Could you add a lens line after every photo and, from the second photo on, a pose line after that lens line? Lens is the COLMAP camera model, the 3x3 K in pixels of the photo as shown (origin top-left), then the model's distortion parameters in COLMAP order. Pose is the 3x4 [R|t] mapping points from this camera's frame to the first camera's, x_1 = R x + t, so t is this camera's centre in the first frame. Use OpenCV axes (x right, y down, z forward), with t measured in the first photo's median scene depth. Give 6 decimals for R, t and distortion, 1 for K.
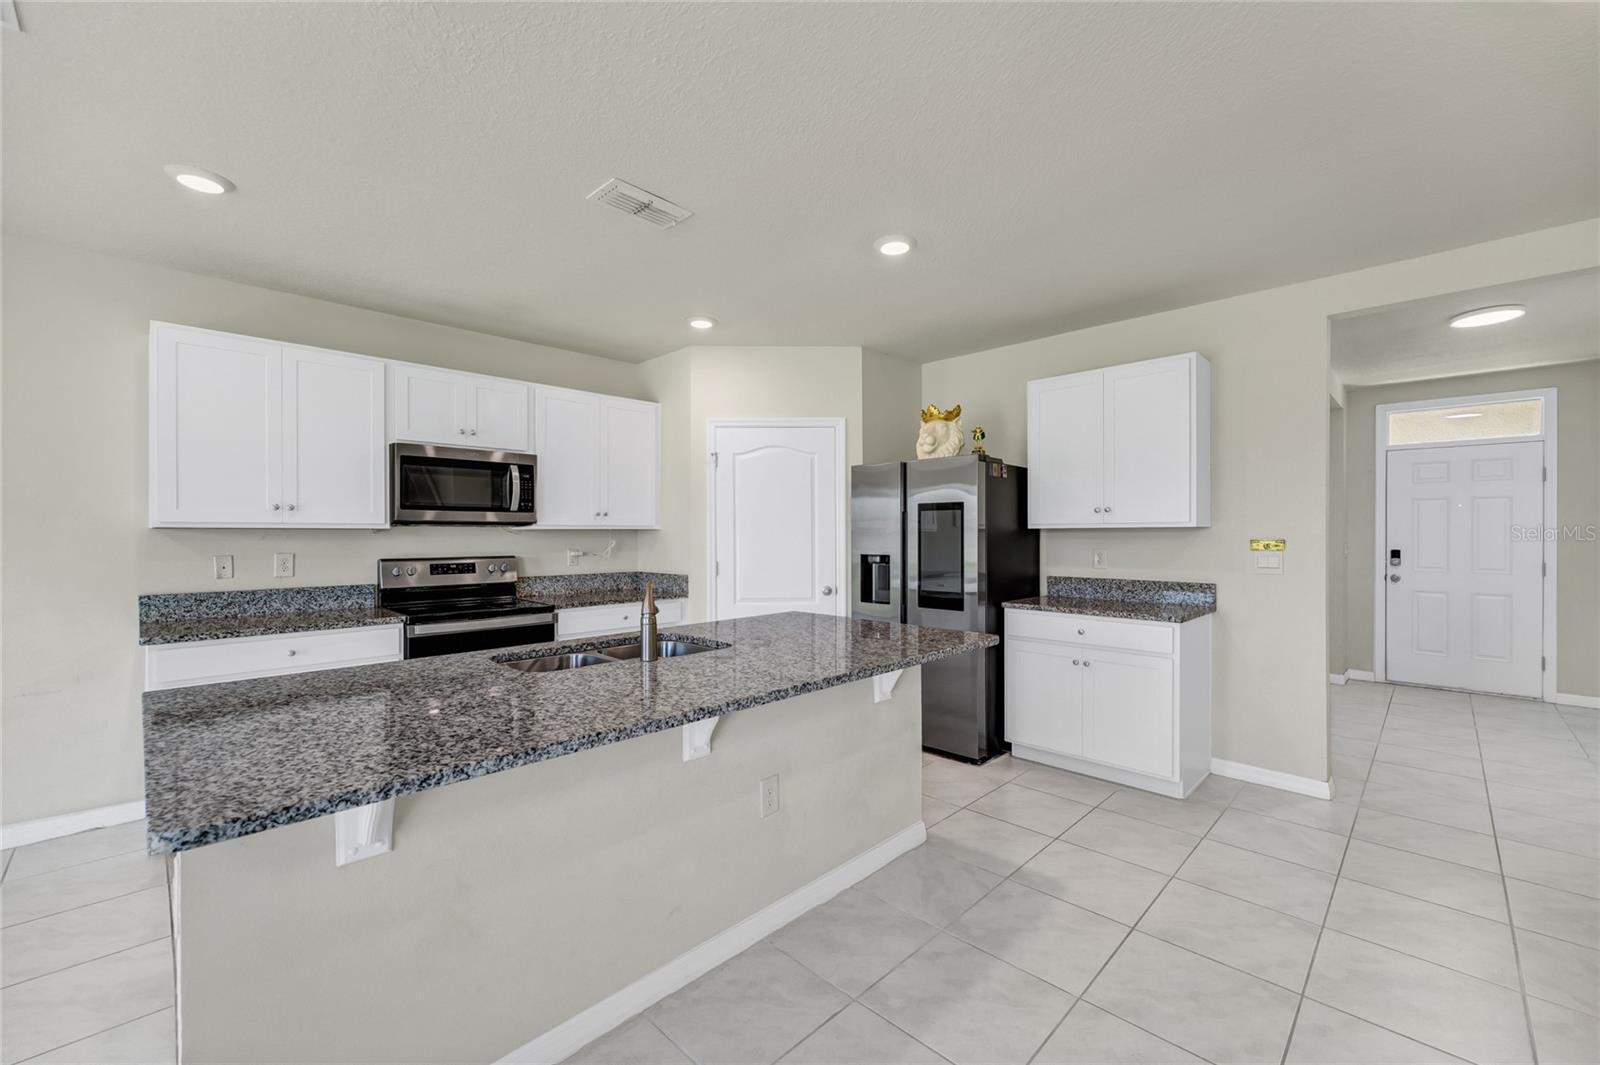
lens RADIAL K [[651.3, 0, 804.8], [0, 651.3, 535.0], [0, 0, 1]] dist [-0.001389, -0.000044]
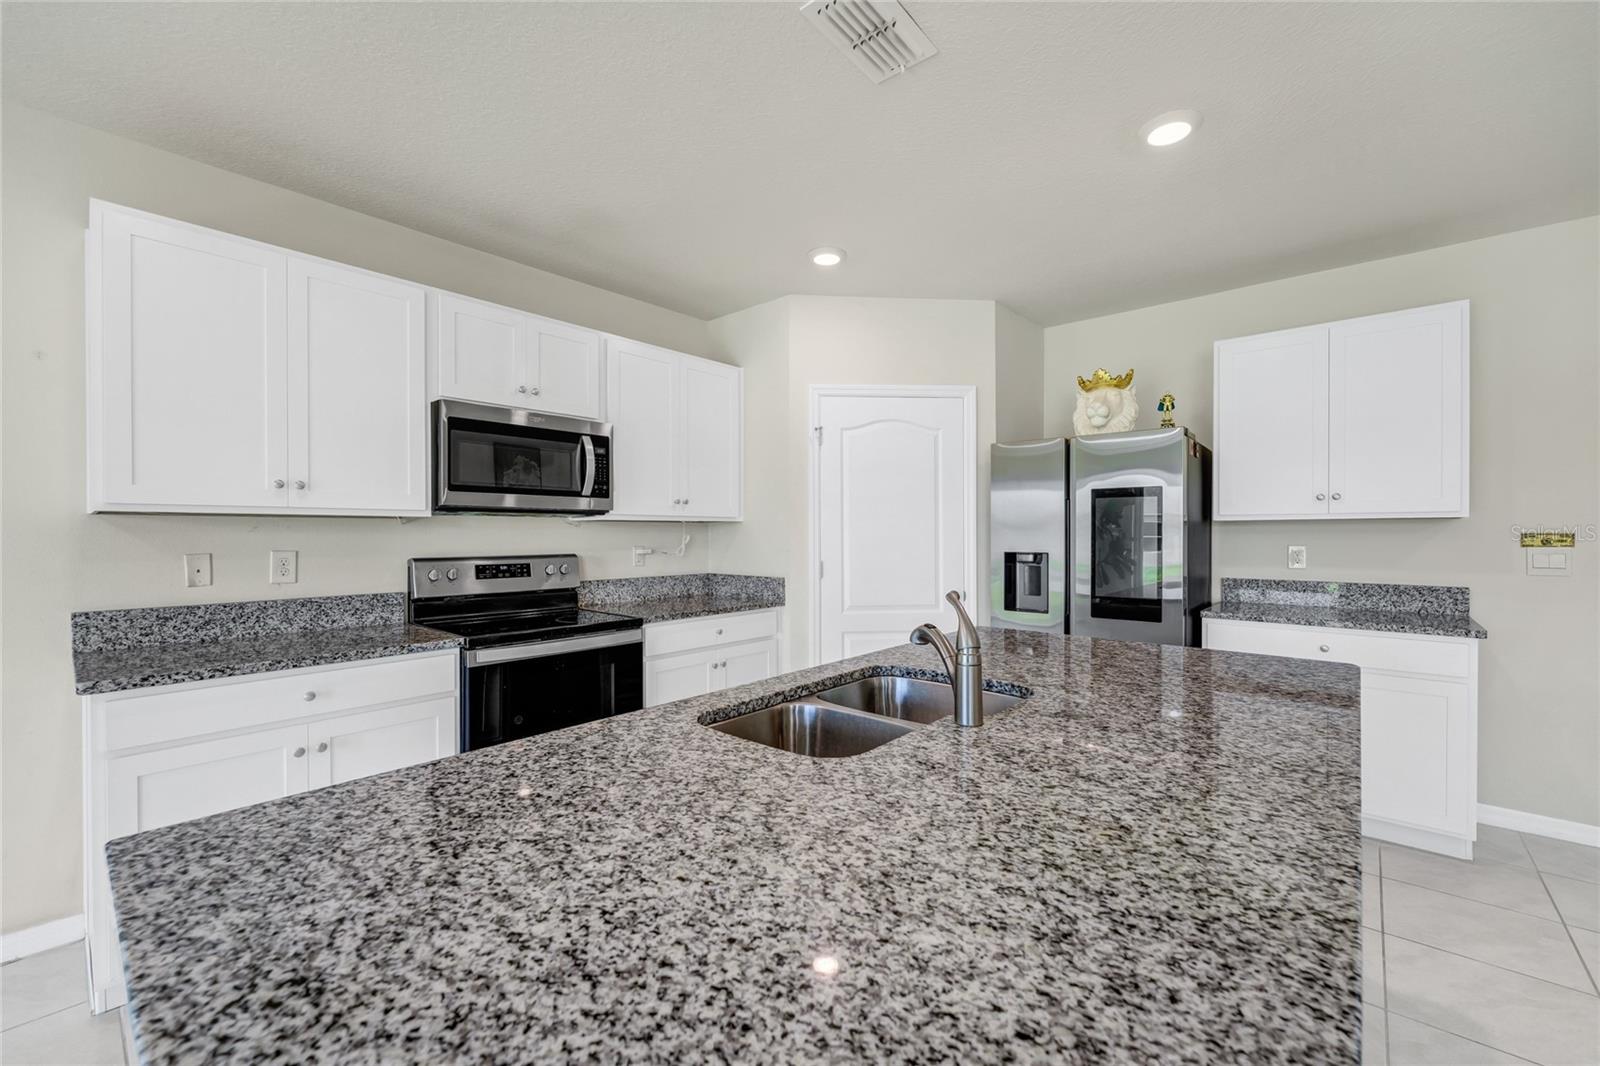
lens RADIAL K [[651.5, 0, 802.5], [0, 651.5, 534.3], [0, 0, 1]] dist [-0.002028, -0.000222]
pose [[0.998330, 0.001190, 0.057758, -0.233077], [-0.001219, 0.999999, 0.000466, 0.007903], [-0.057758, -0.000535, 0.998330, 0.215805]]
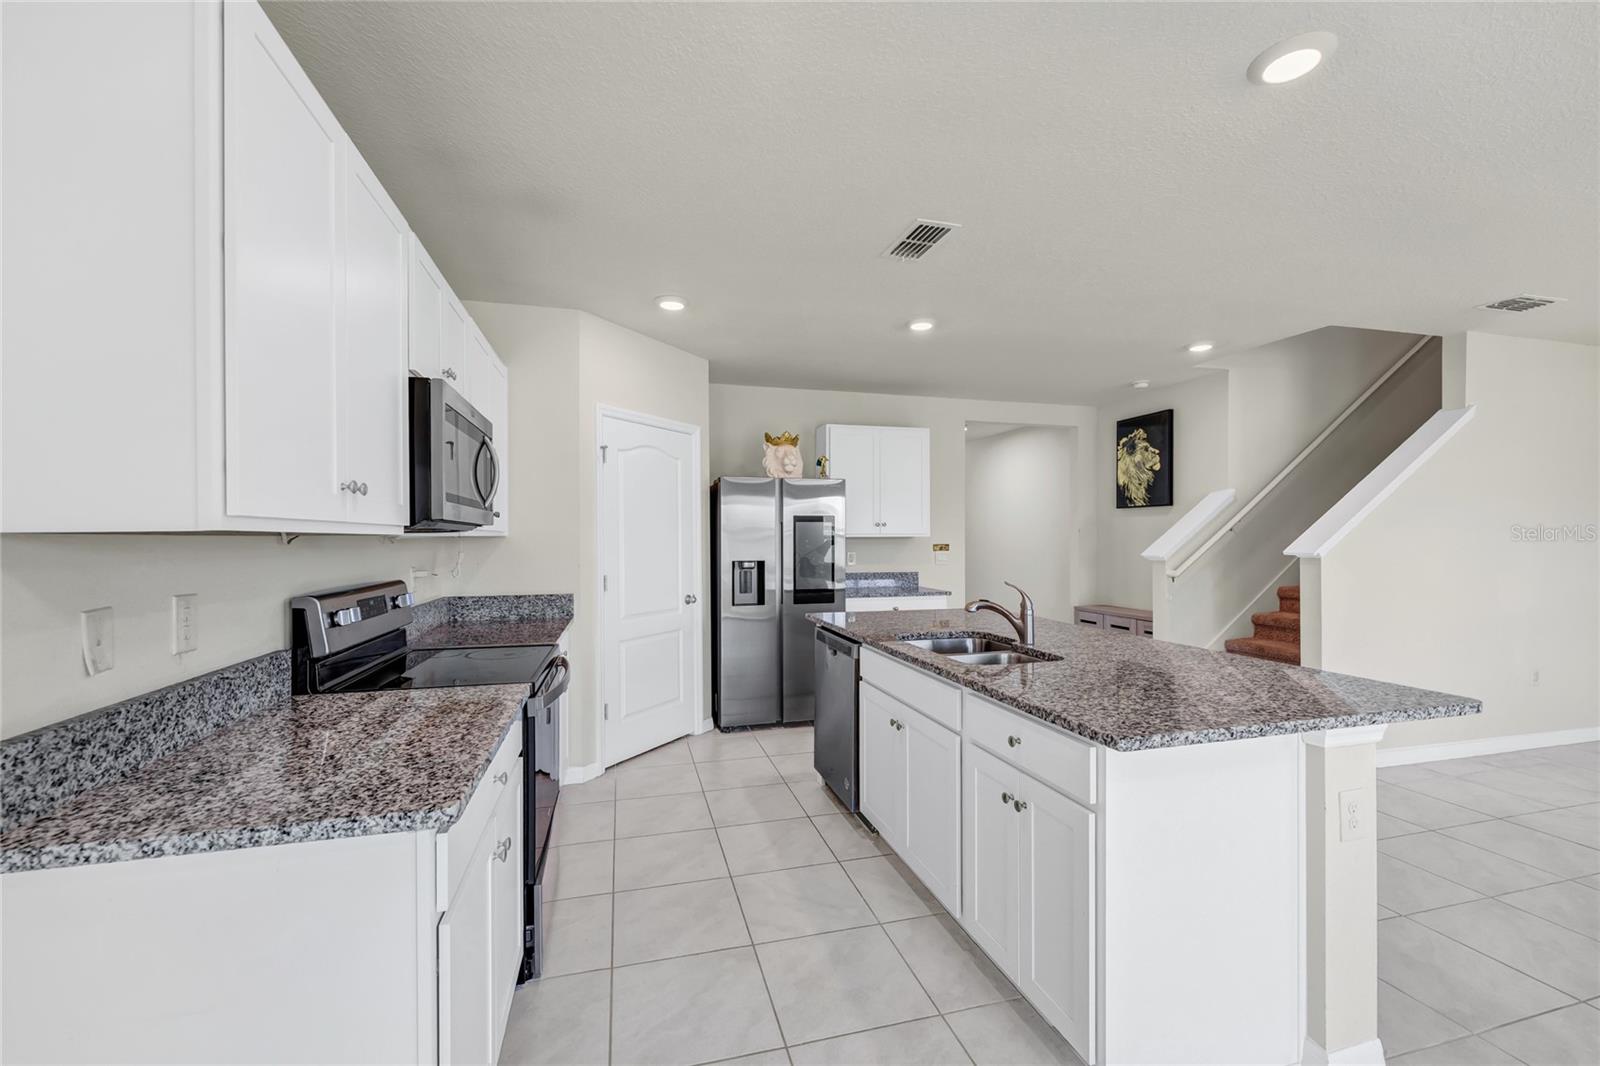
lens RADIAL K [[651.5, 0, 809.8], [0, 651.5, 530.5], [0, 0, 1]] dist [-0.002028, -0.000222]
pose [[0.504275, 0.010904, 0.863474, -0.827344], [0.001767, 0.999905, -0.013659, -0.005585], [-0.863541, 0.008414, 0.504208, 0.393609]]
